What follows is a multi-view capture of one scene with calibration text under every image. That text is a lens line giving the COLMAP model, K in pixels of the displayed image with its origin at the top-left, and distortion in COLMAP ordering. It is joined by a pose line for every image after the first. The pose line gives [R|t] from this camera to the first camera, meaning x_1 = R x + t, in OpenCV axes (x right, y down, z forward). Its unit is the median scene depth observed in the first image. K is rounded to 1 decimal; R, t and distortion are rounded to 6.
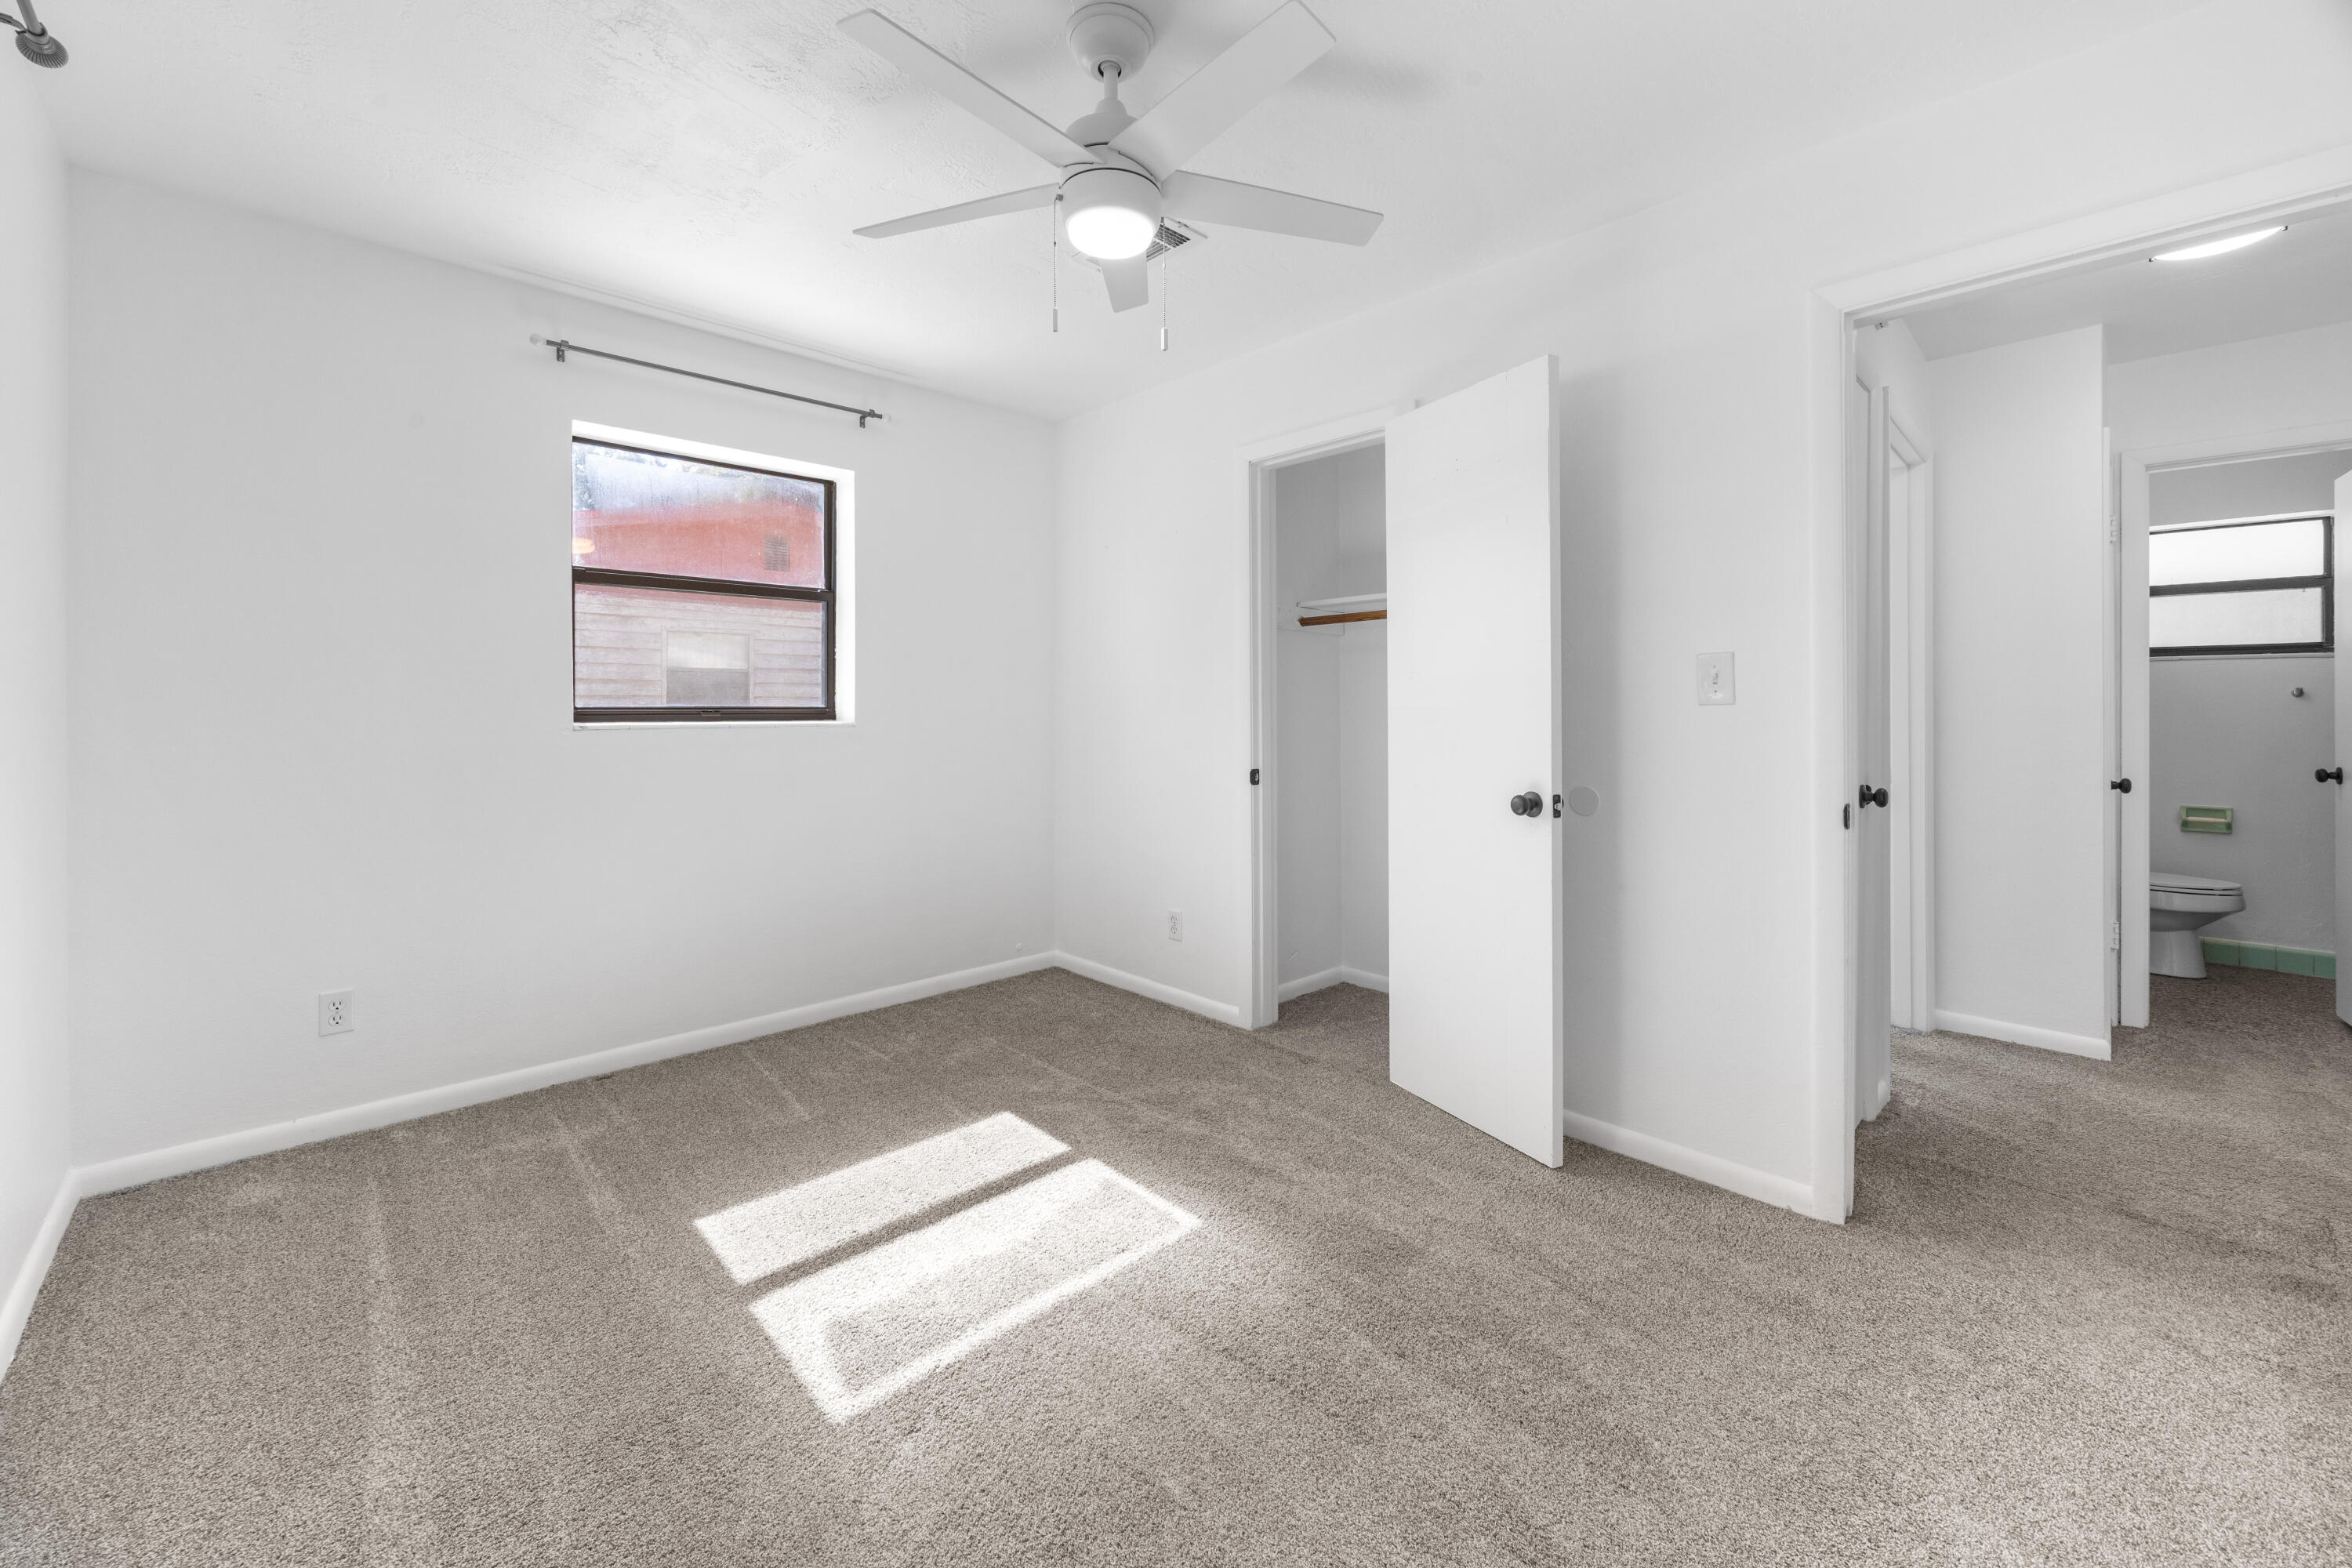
lens RADIAL K [[928.2, 0, 1172.8], [0, 928.2, 696.5], [0, 0, 1]] dist [-0.000703, 0.000035]
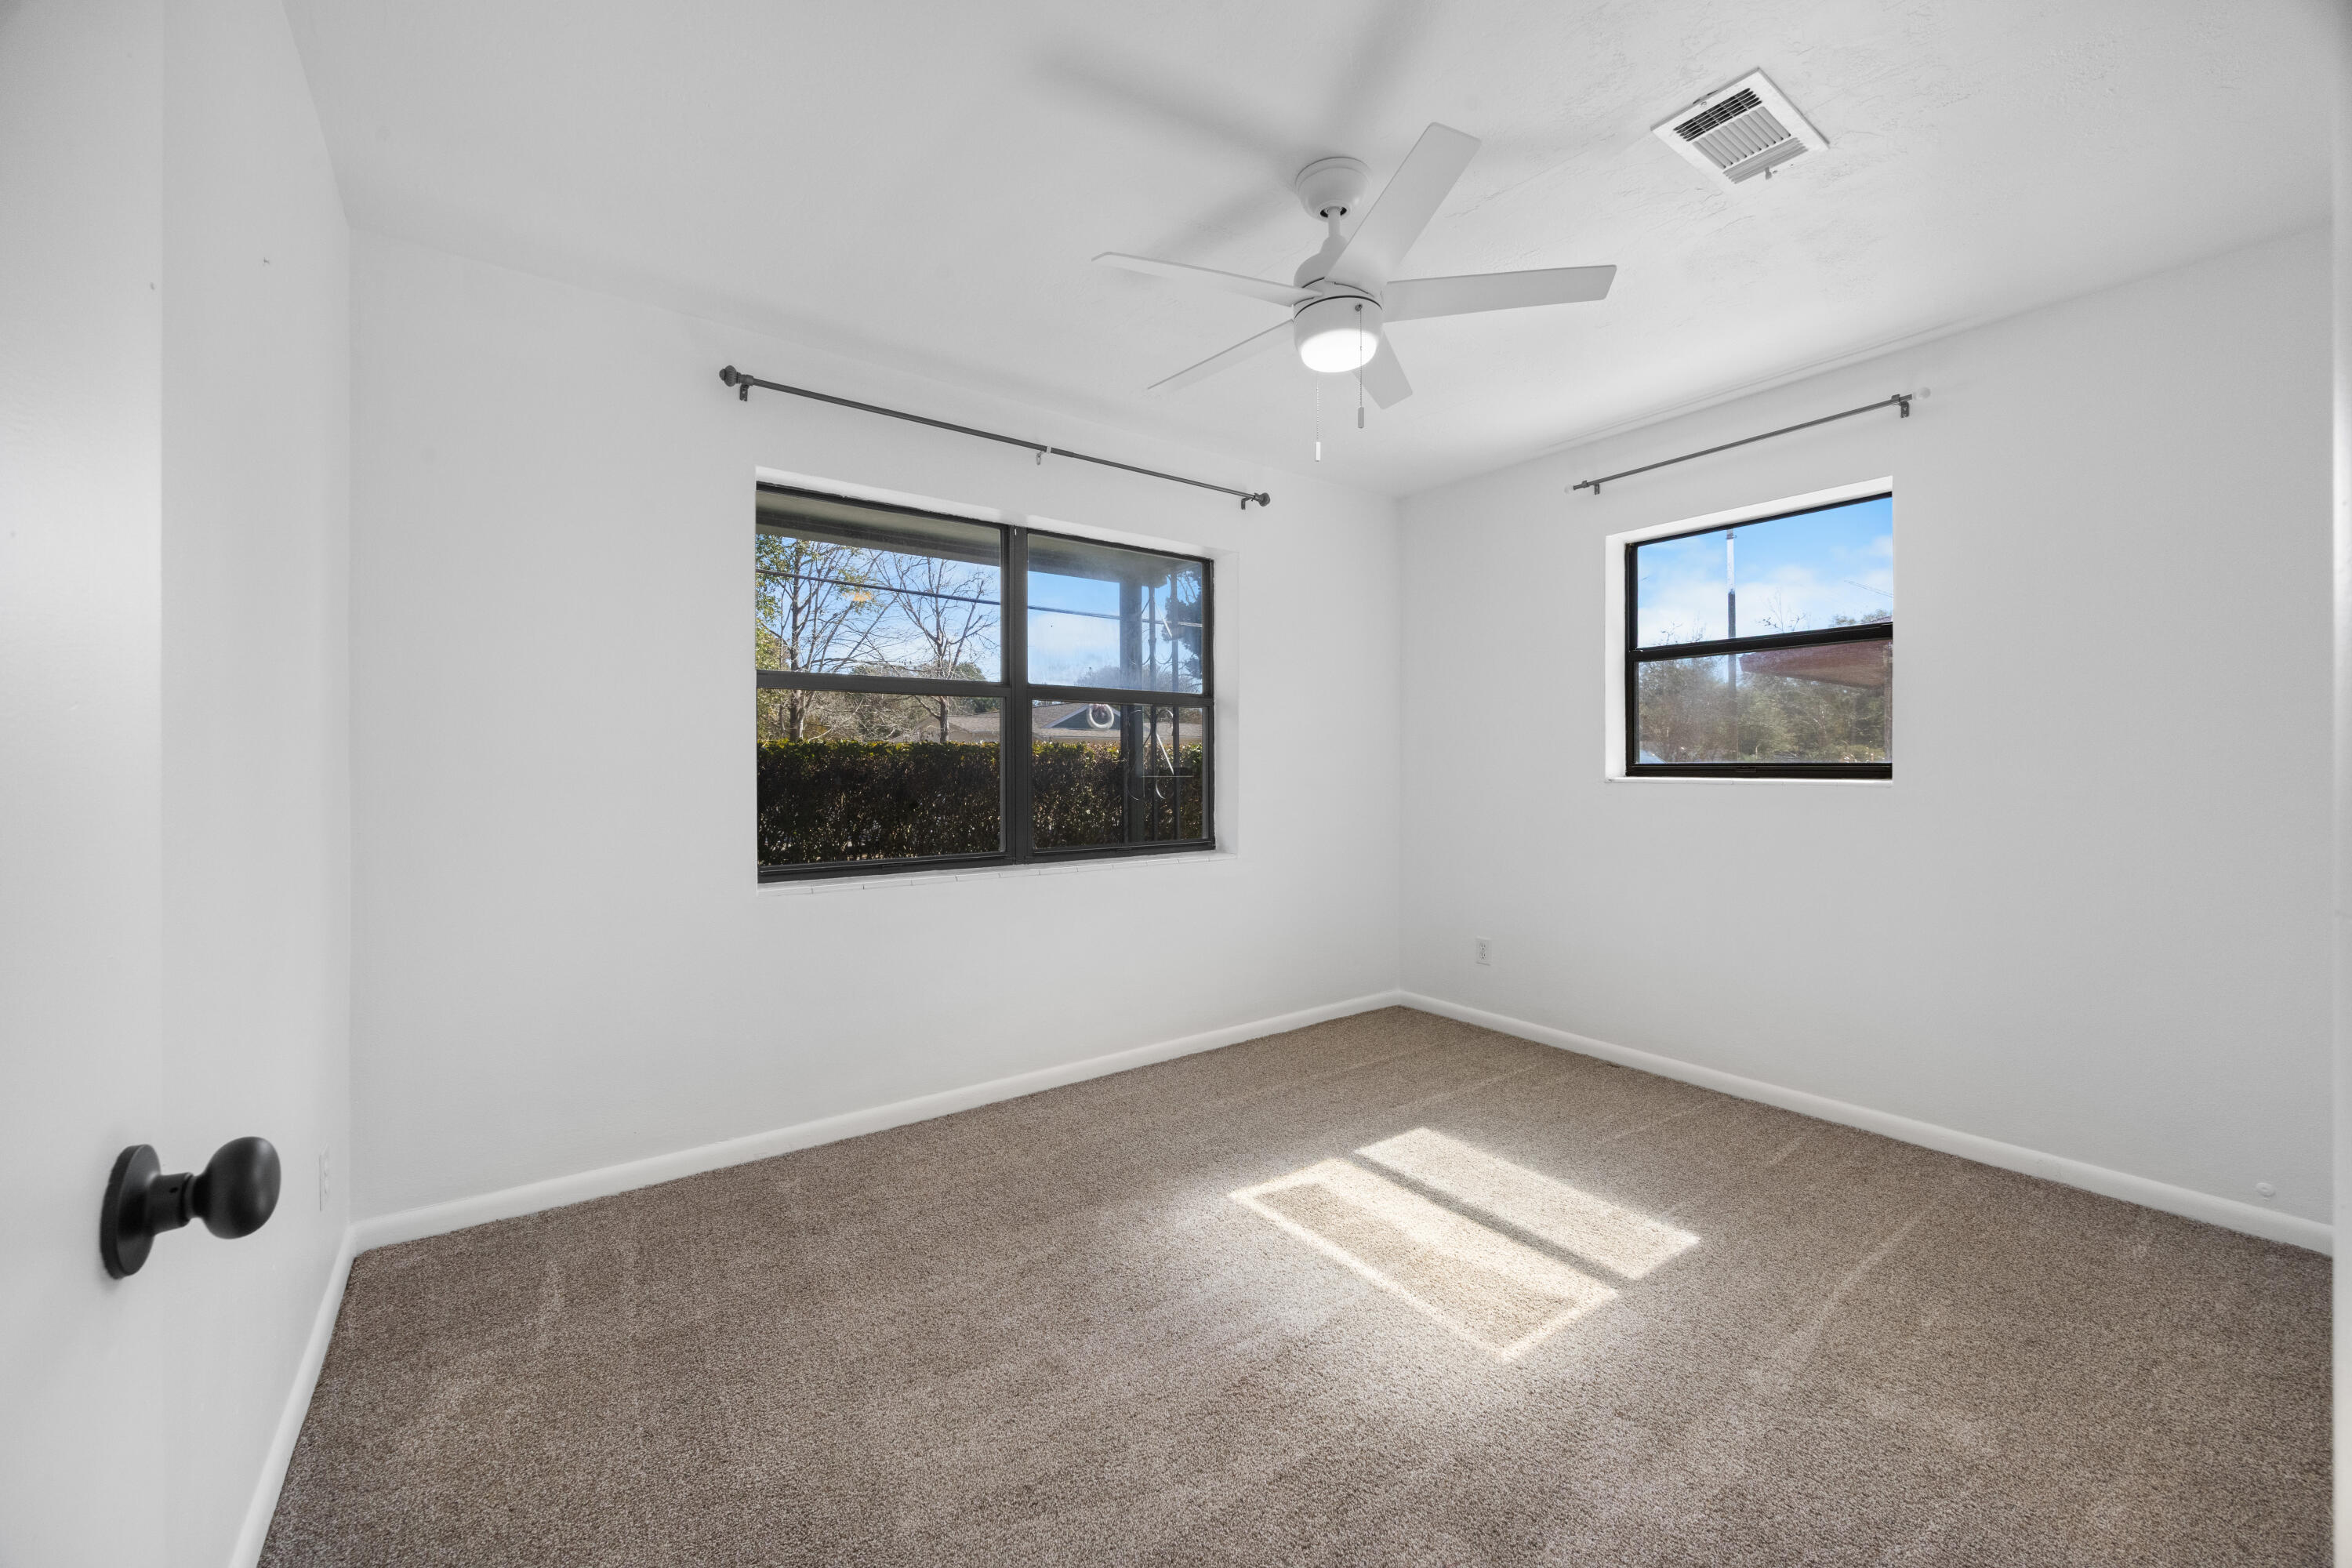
lens RADIAL K [[910.2, 0, 1165.3], [0, 910.2, 756.8], [0, 0, 1]] dist [-0.000663, 0.000013]
pose [[-0.145454, -0.005306, -0.989351, 0.866552], [0.015736, 0.999847, -0.007676, 0.001279], [0.989240, -0.016685, -0.145349, 0.767157]]
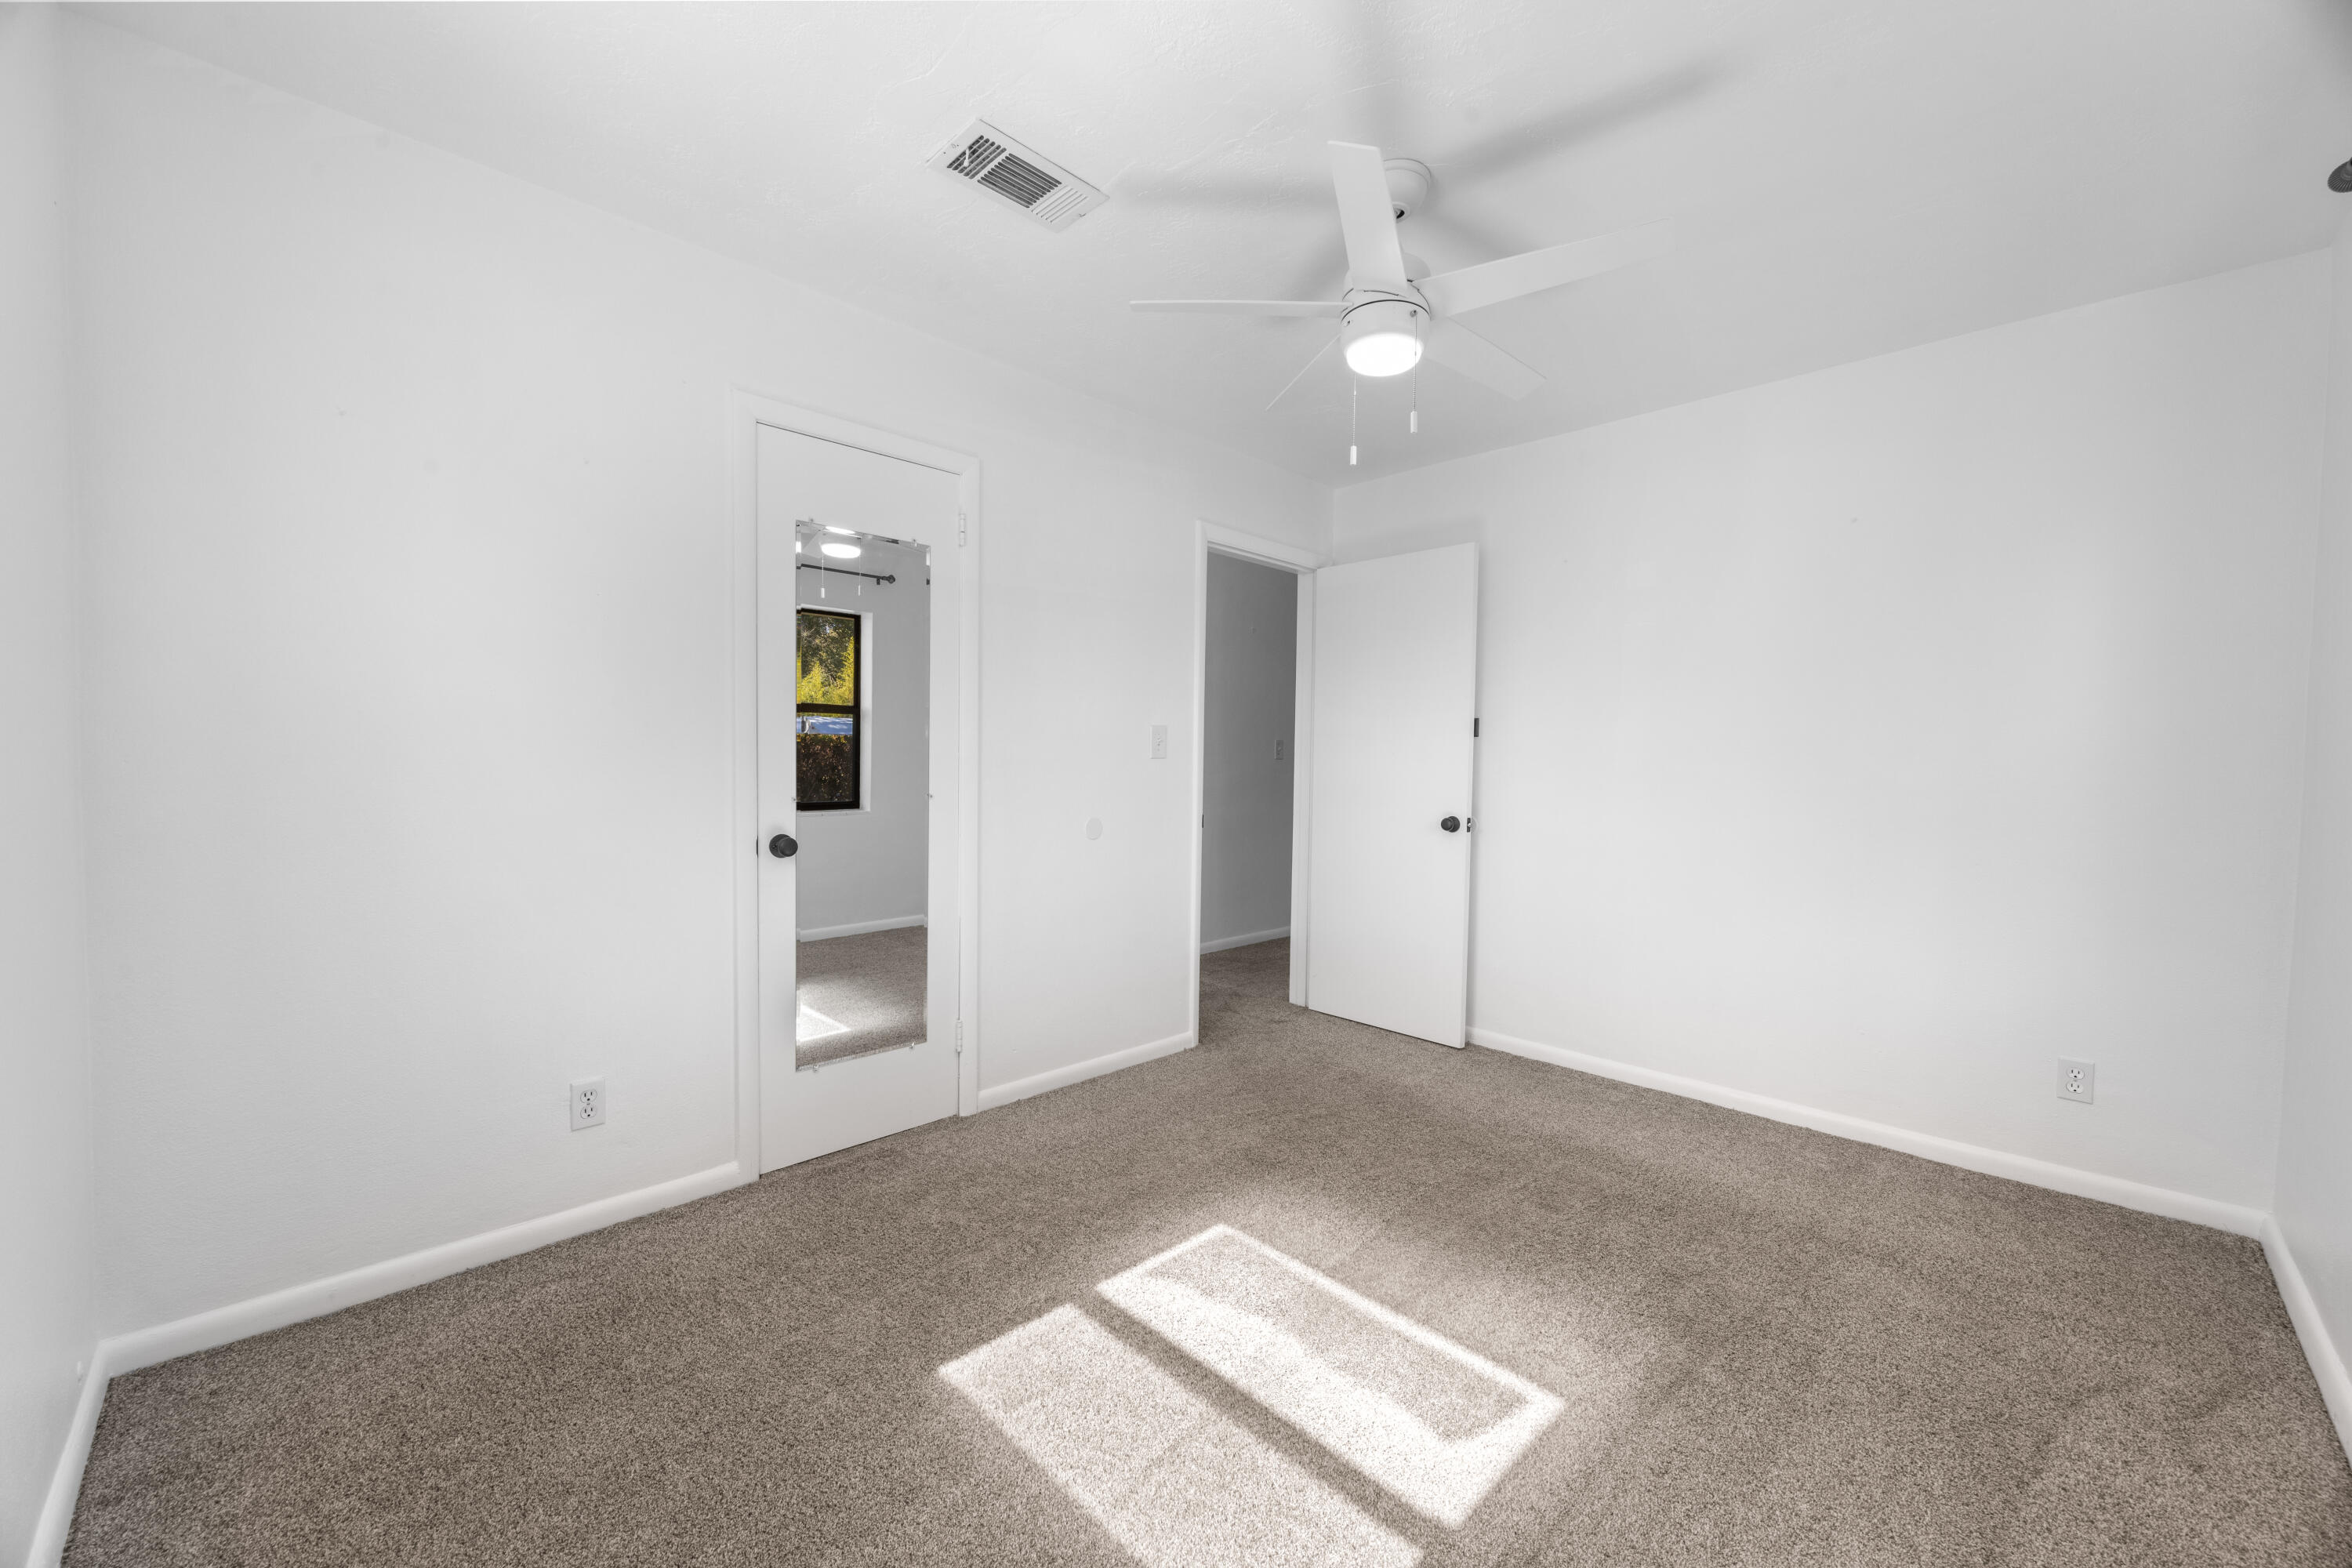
lens RADIAL K [[889.5, 0, 1176.0], [0, 889.5, 784.0], [0, 0, 1]] dist [0.000834, 0.000079]
pose [[-0.010155, -0.023473, 0.999673, -0.963334], [-0.031367, 0.999240, 0.023144, 0.012433], [-0.999456, -0.031122, -0.010883, 1.019287]]
